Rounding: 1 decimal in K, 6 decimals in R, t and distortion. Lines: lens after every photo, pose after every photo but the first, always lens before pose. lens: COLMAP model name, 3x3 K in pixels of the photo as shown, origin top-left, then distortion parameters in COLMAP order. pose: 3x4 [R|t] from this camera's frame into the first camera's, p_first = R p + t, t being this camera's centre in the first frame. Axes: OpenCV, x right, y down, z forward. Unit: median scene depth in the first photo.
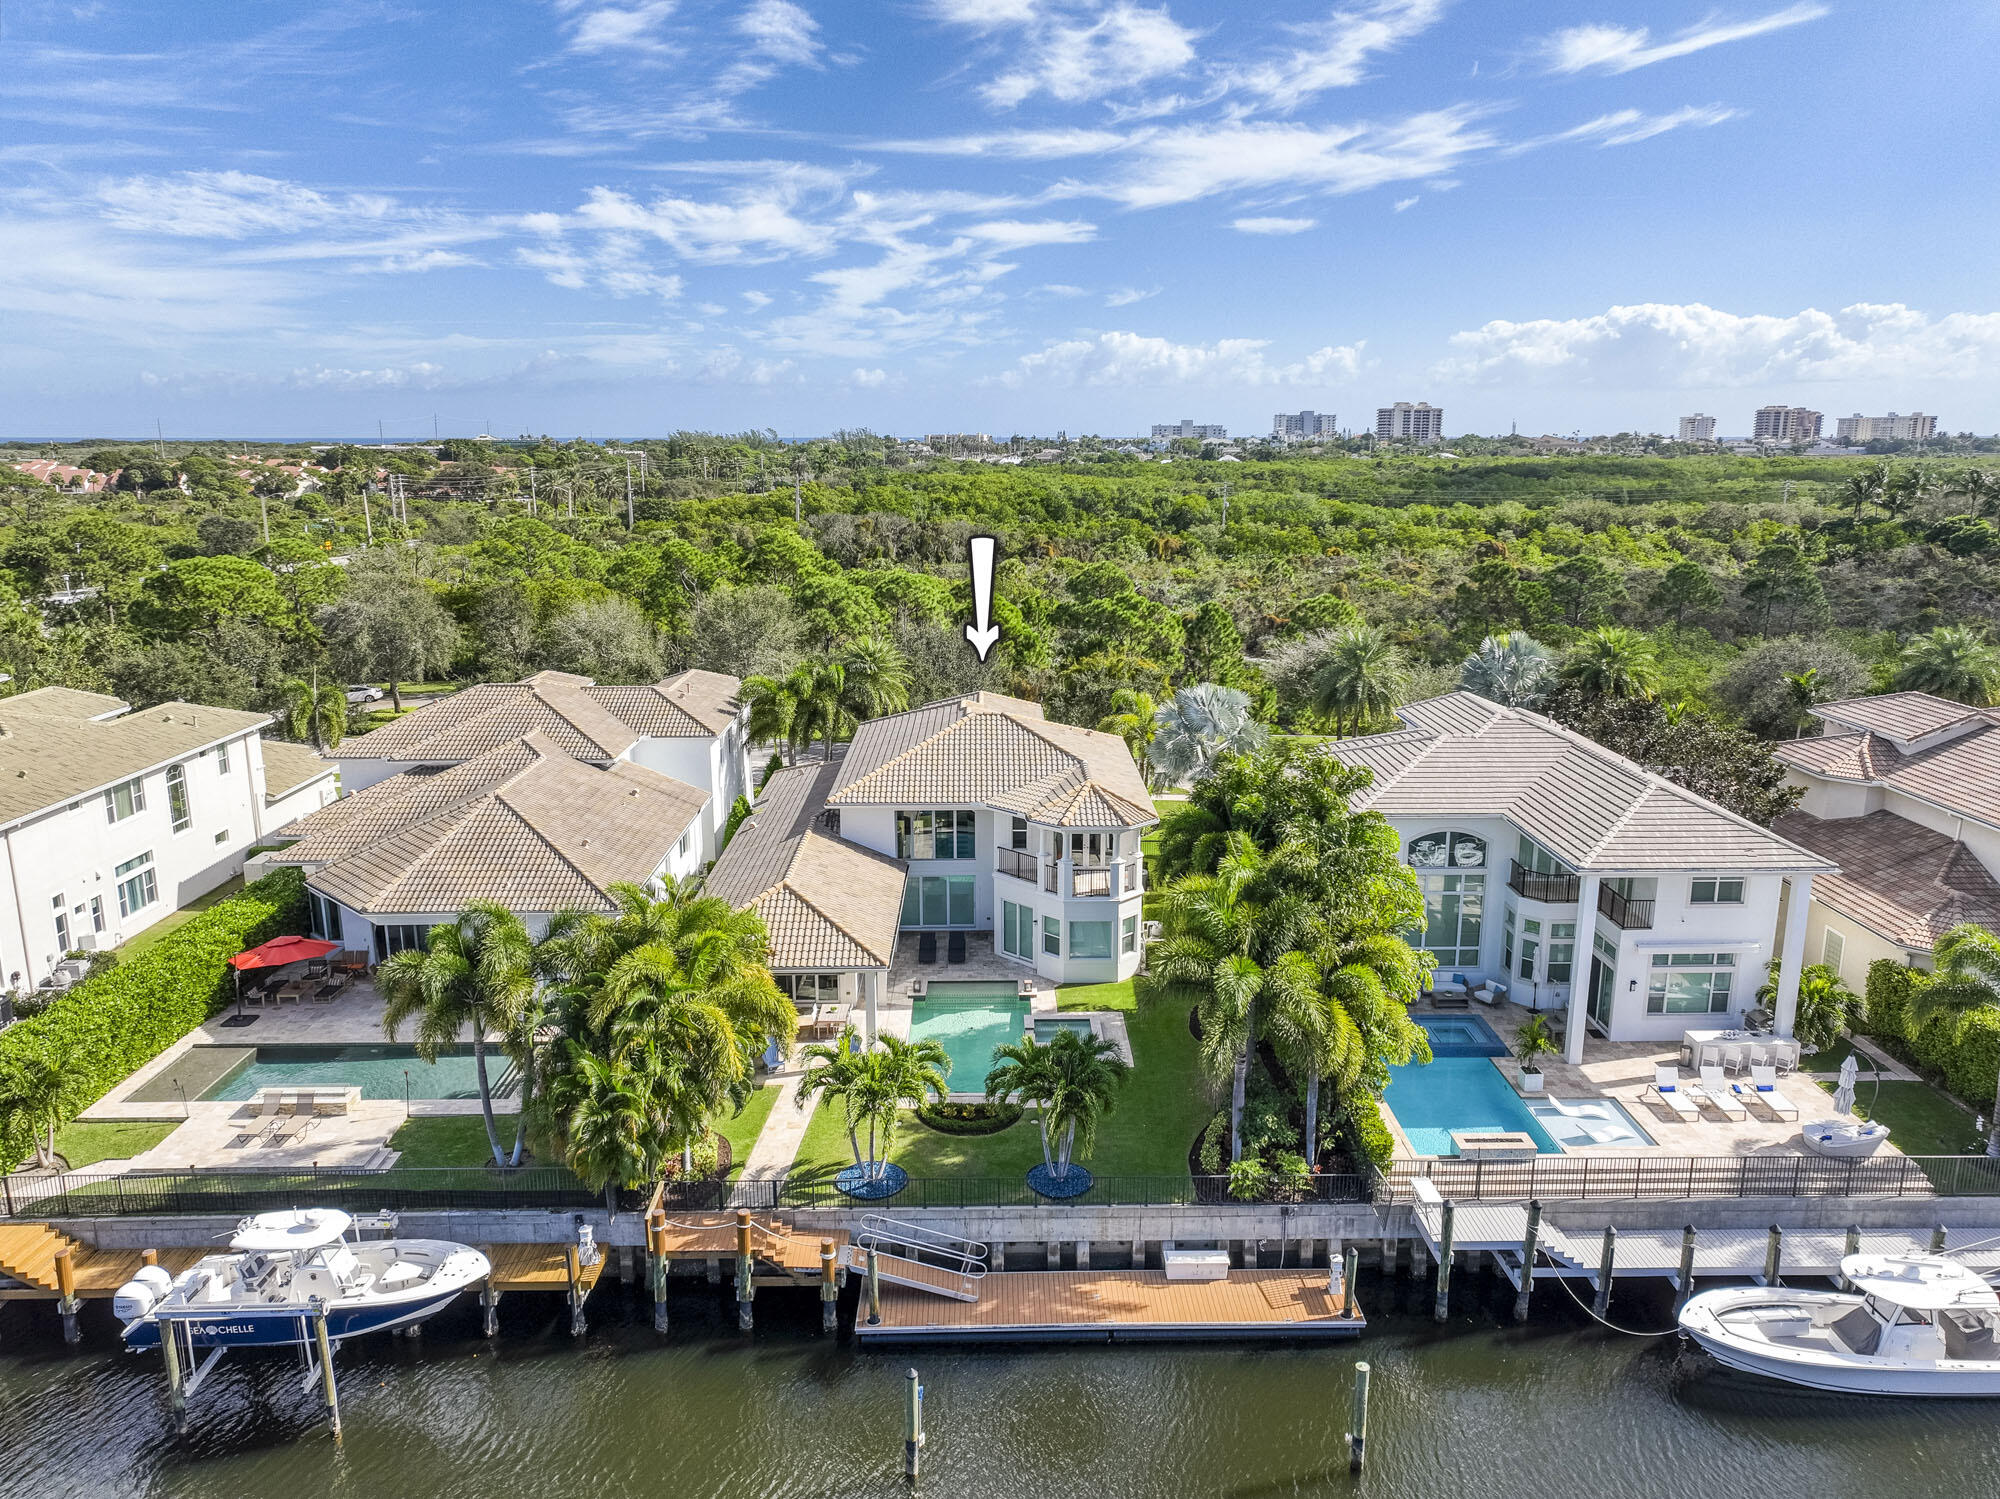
lens RADIAL K [[1403.8, 0, 1005.6], [0, 1403.8, 748.8], [0, 0, 1]] dist [-0.001138, 0.013847]
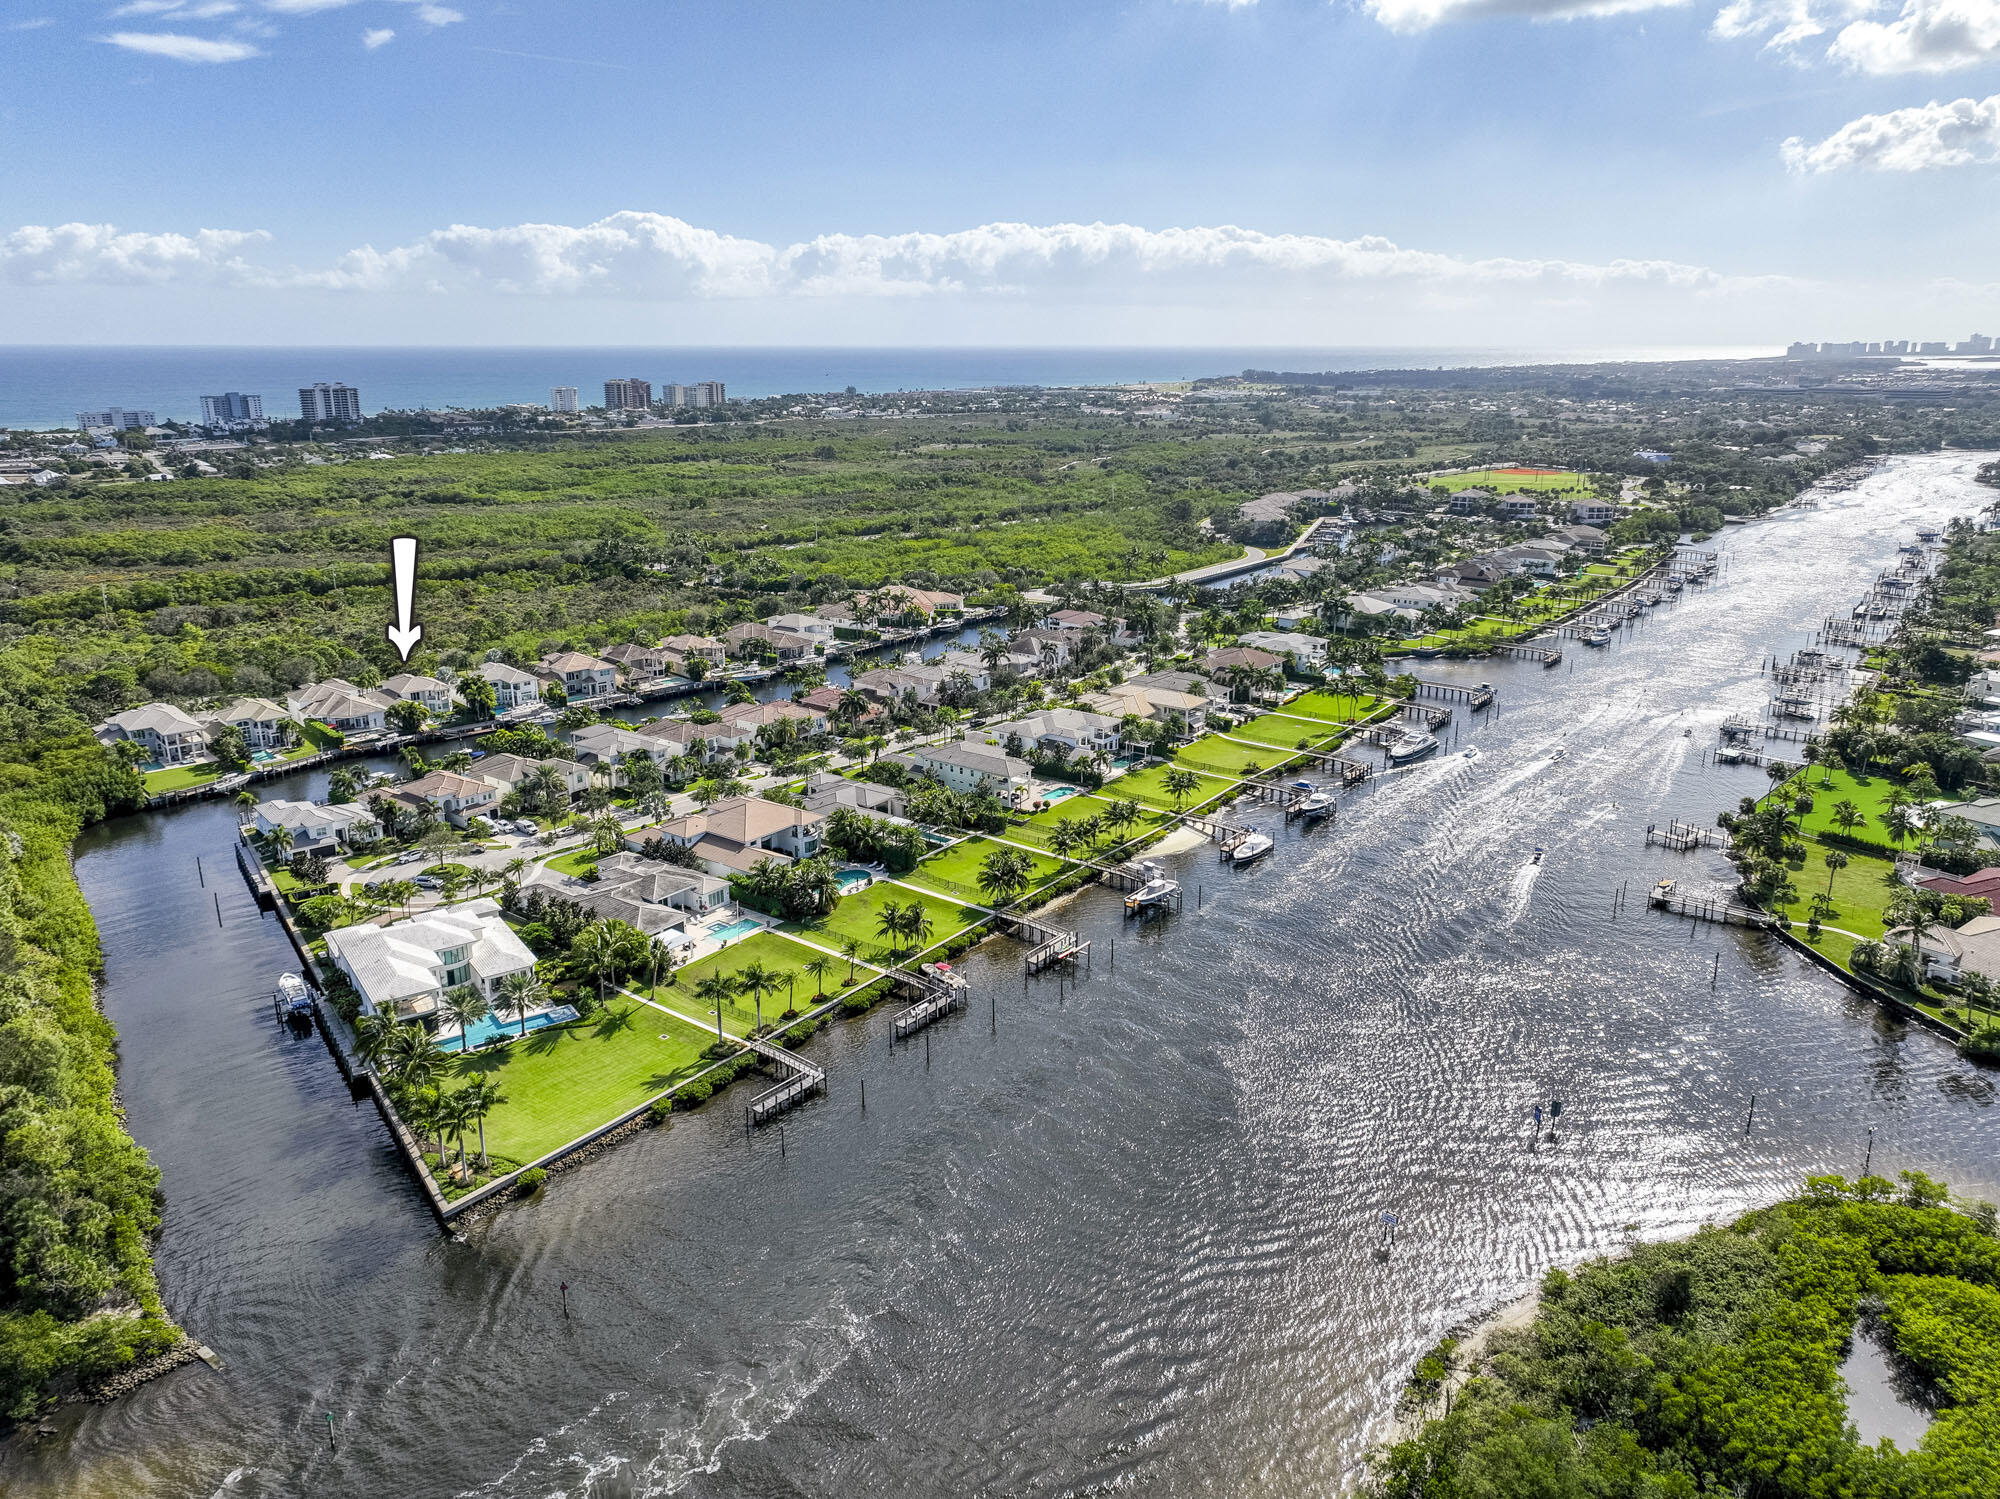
lens RADIAL K [[1403.8, 0, 1005.6], [0, 1403.8, 748.8], [0, 0, 1]] dist [-0.001138, 0.013847]
pose [[0.743976, -0.186579, 0.641629, -2.972142], [0.145463, 0.982420, 0.117011, -0.081432], [-0.652181, 0.006280, 0.758037, -7.618429]]
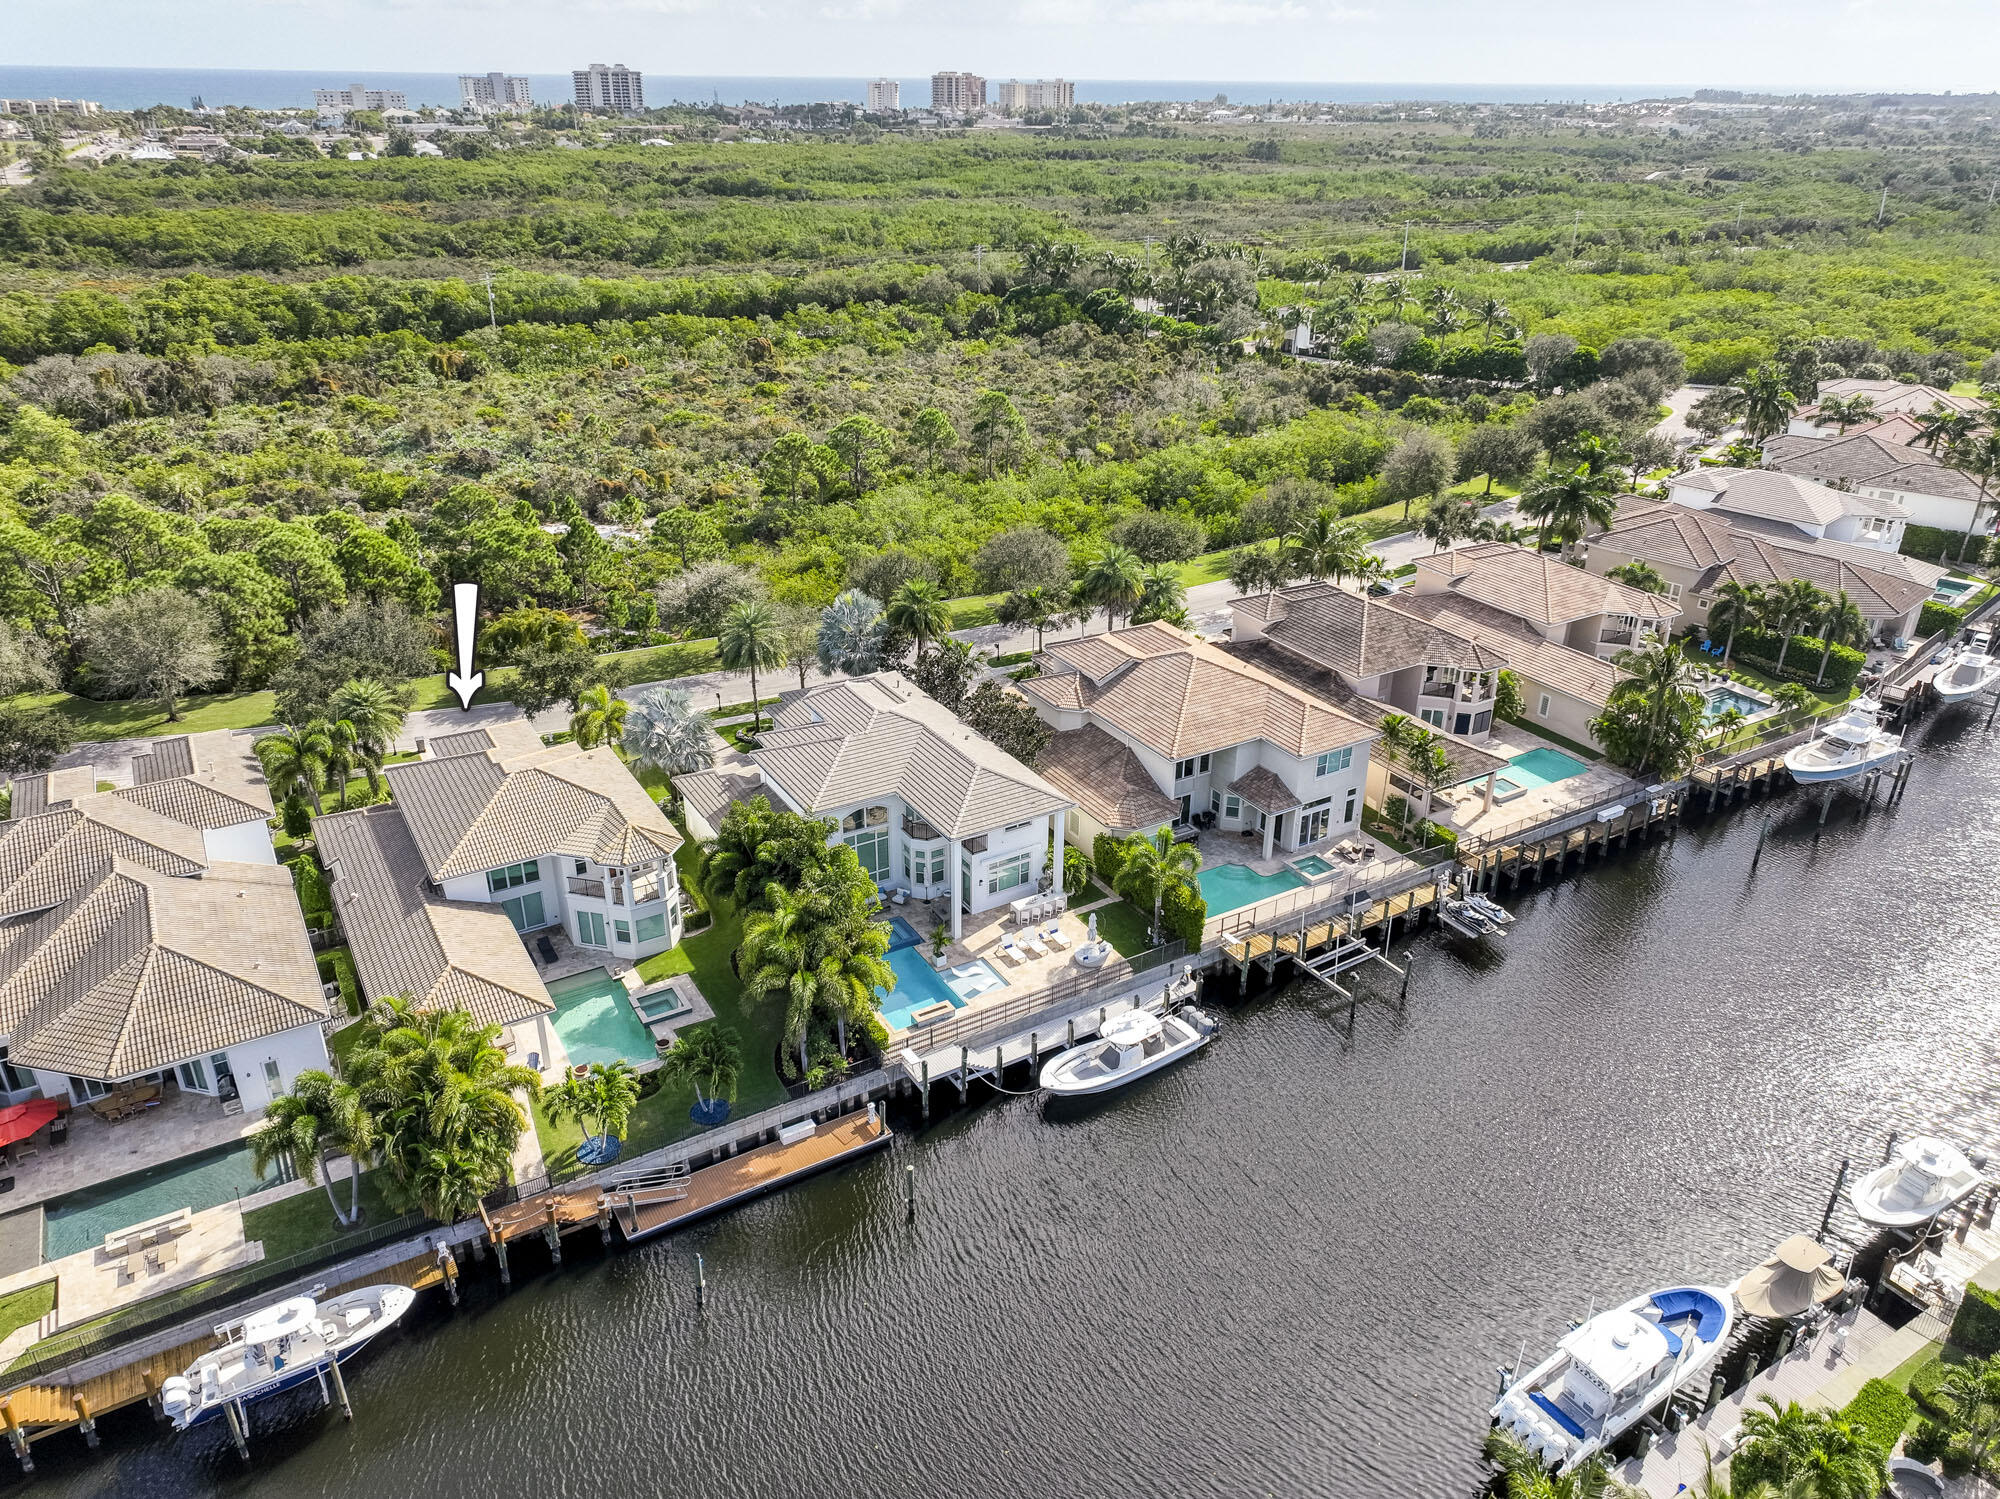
lens RADIAL K [[1403.8, 0, 1005.6], [0, 1403.8, 748.8], [0, 0, 1]] dist [-0.001138, 0.013847]
pose [[0.863015, -0.211845, 0.458615, -0.310643], [0.101757, 0.962116, 0.252940, -0.465038], [-0.494825, -0.171624, 0.851877, -0.498584]]
